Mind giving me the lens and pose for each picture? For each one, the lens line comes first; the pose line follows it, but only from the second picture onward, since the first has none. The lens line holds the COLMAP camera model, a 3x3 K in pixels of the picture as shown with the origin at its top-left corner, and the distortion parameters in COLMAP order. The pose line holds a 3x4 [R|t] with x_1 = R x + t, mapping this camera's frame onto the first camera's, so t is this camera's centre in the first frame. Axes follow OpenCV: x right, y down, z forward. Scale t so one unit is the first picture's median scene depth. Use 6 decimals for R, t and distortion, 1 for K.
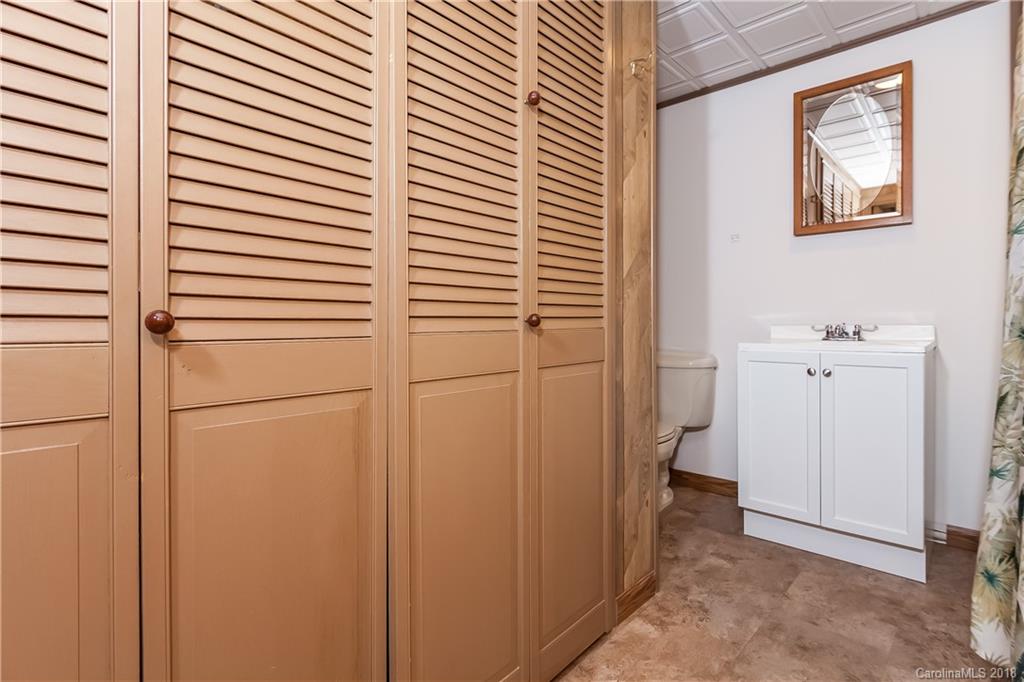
lens RADIAL K [[499.7, 0, 509.6], [0, 499.7, 330.7], [0, 0, 1]] dist [-0.002795, 0.000375]
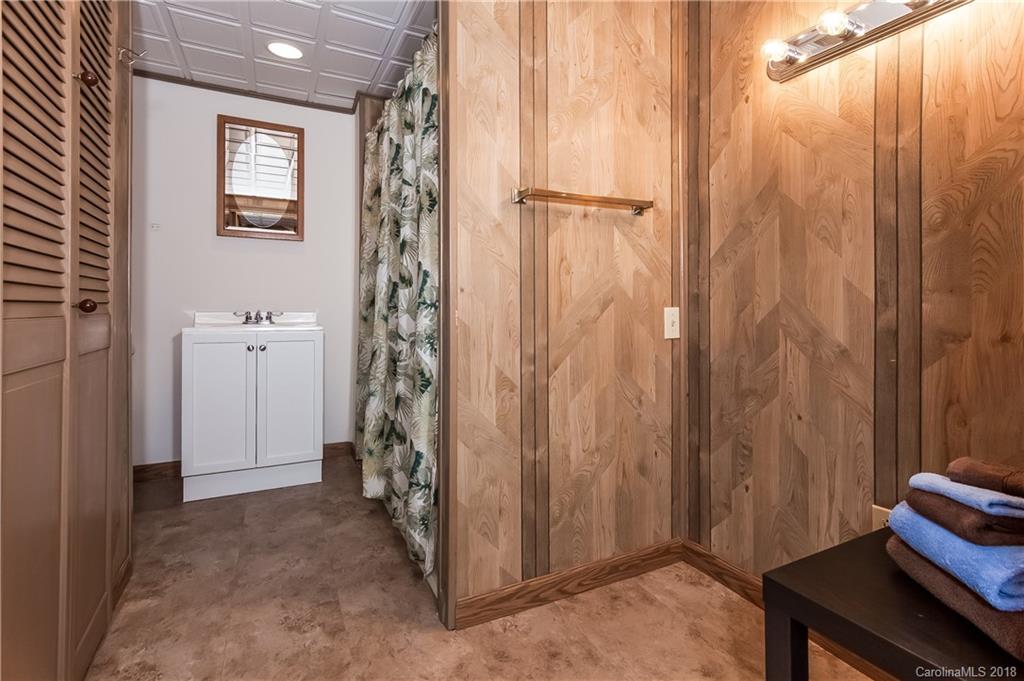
lens RADIAL K [[499.7, 0, 524.1], [0, 499.7, 312.0], [0, 0, 1]] dist [-0.002795, 0.000375]
pose [[0.322686, 0.003819, 0.946498, -0.409416], [0.005527, 0.999967, -0.005919, 0.002101], [-0.946490, 0.007142, 0.322655, -0.078335]]
